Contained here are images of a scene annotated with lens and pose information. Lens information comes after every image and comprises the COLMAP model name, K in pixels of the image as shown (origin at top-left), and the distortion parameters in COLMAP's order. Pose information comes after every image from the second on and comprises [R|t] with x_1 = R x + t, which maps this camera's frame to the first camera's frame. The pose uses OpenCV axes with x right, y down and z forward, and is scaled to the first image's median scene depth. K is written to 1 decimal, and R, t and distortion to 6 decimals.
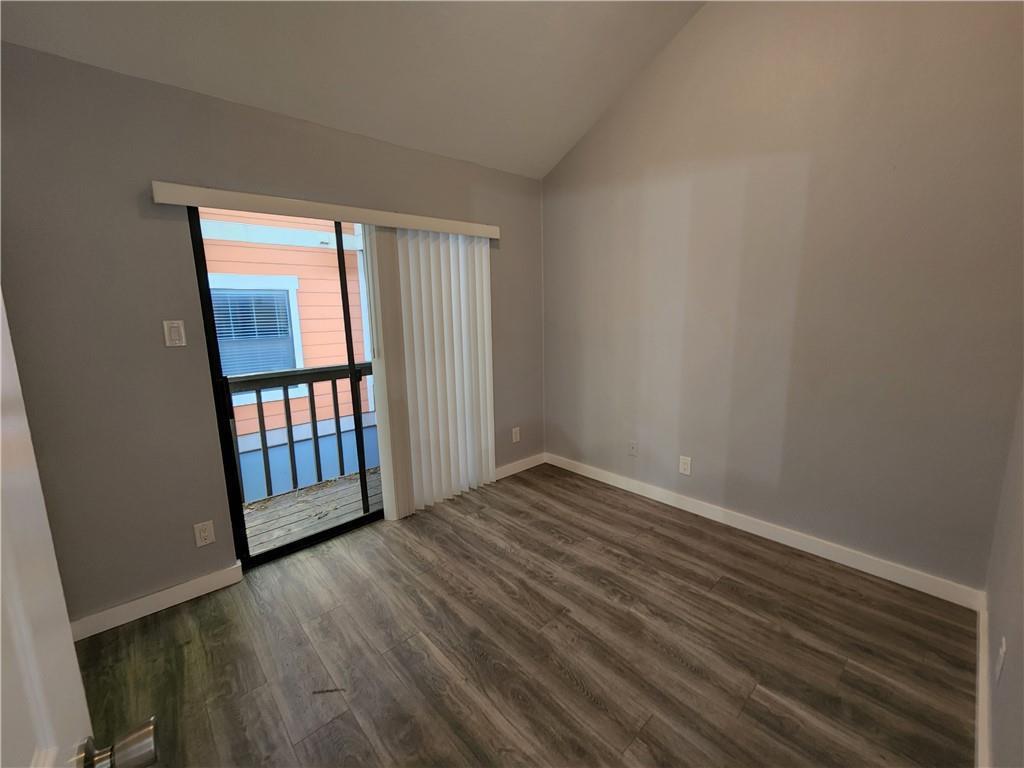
lens RADIAL K [[420.9, 0, 509.4], [0, 420.9, 386.6], [0, 0, 1]] dist [-0.004411, -0.000567]
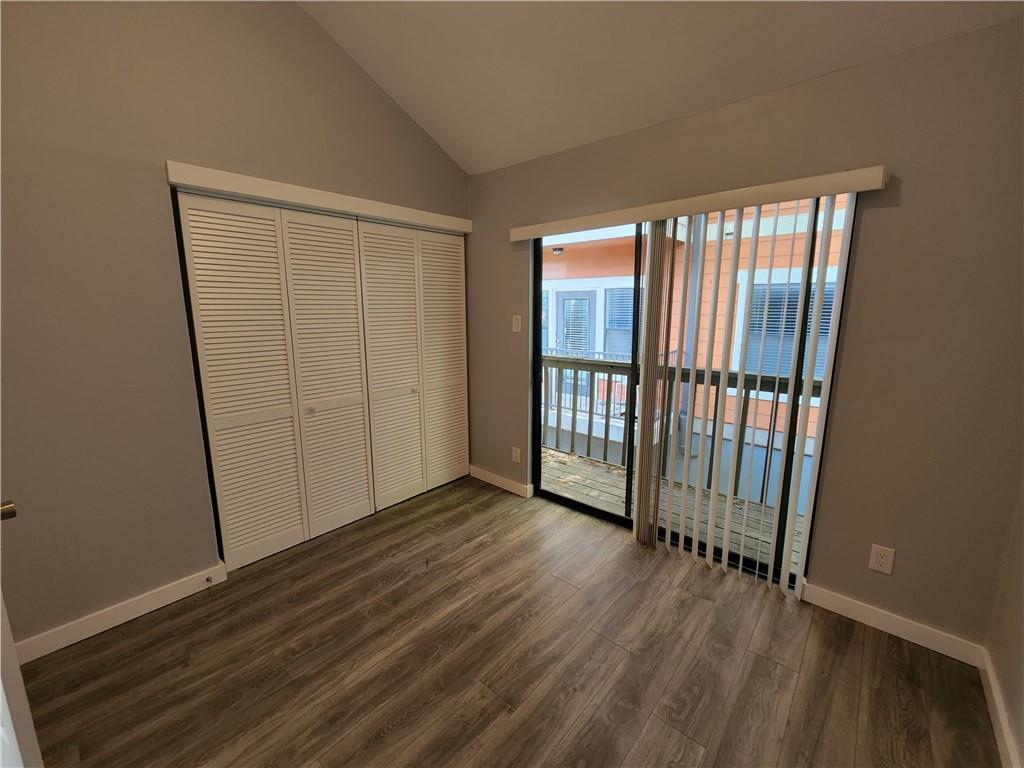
lens RADIAL K [[420.9, 0, 510.8], [0, 420.9, 381.3], [0, 0, 1]] dist [-0.004411, -0.000567]
pose [[0.113494, 0.201394, -0.972913, 0.715907], [-0.190784, 0.965434, 0.177590, -0.173645], [0.975049, 0.165461, 0.147994, 0.736061]]
